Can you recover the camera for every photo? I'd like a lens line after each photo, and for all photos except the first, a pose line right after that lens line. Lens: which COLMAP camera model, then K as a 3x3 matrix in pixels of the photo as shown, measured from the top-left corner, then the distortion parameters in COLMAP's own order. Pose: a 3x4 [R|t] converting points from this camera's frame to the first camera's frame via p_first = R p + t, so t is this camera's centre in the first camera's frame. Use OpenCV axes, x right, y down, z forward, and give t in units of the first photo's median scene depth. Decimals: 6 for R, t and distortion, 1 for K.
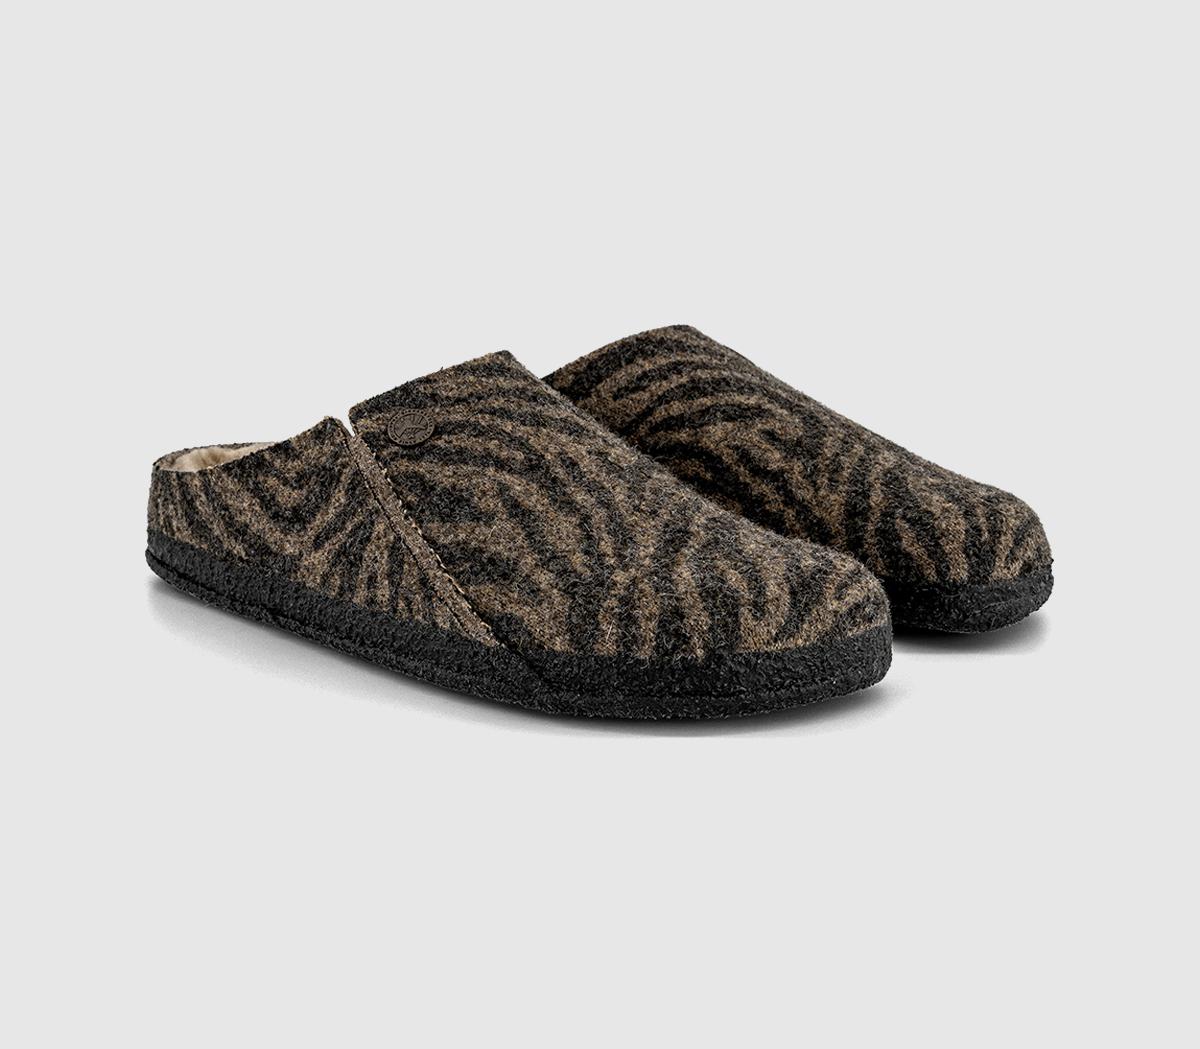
lens RADIAL K [[2436.9, 0, 600.0], [0, 2436.9, 524.5], [0, 0, 1]] dist [0.045526, 0.007310]
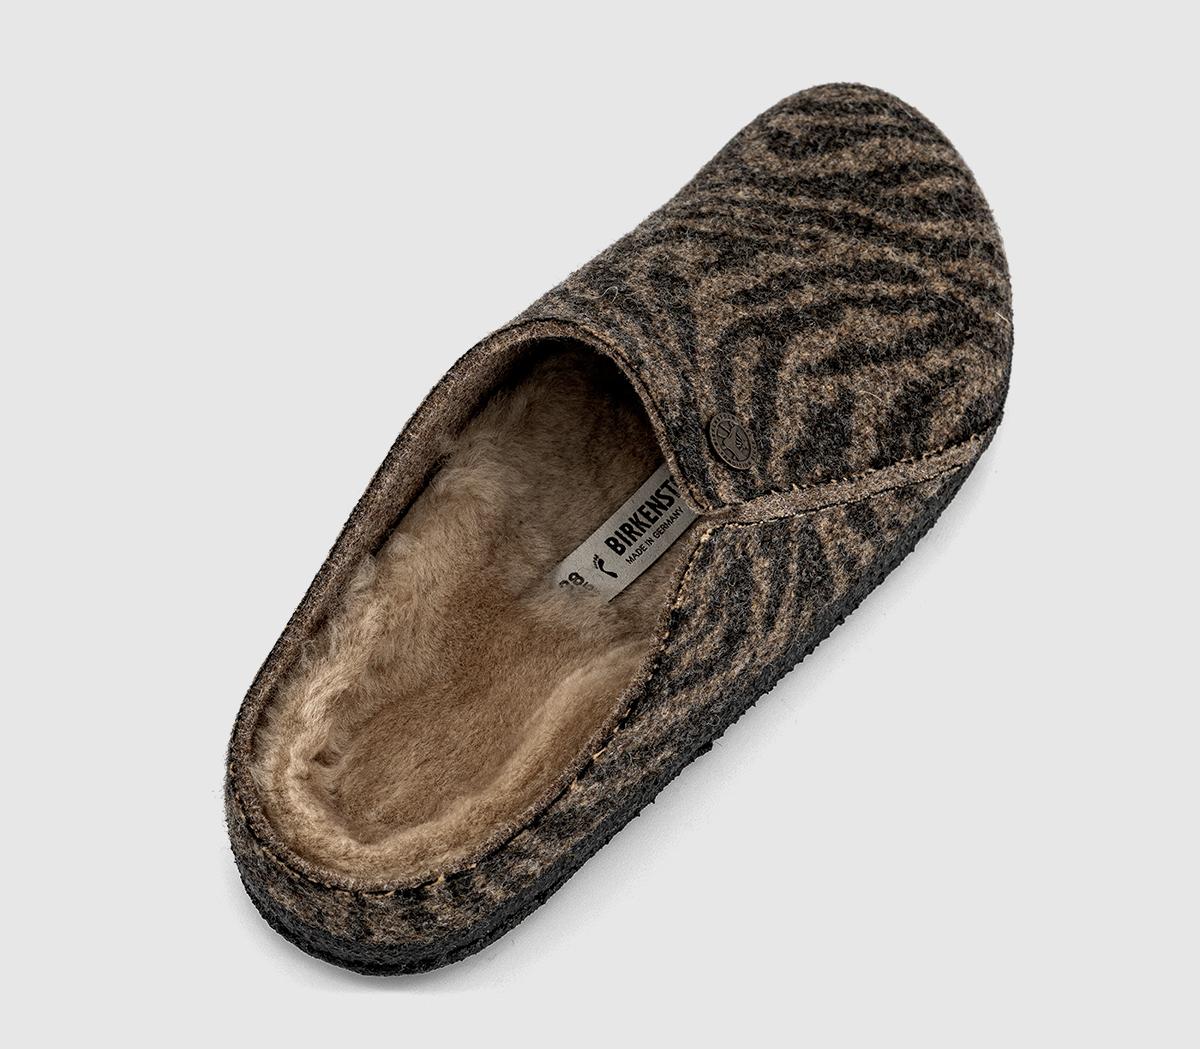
lens RADIAL K [[3364.0, 0, 600.0], [0, 3364.0, 524.5], [0, 0, 1]] dist [-0.091089, 0.067941]
pose [[-0.110919, -0.821293, 0.559621, -0.713646], [0.235446, 0.525350, 0.817663, -0.935709], [-0.965537, 0.222455, 0.135099, 0.947411]]
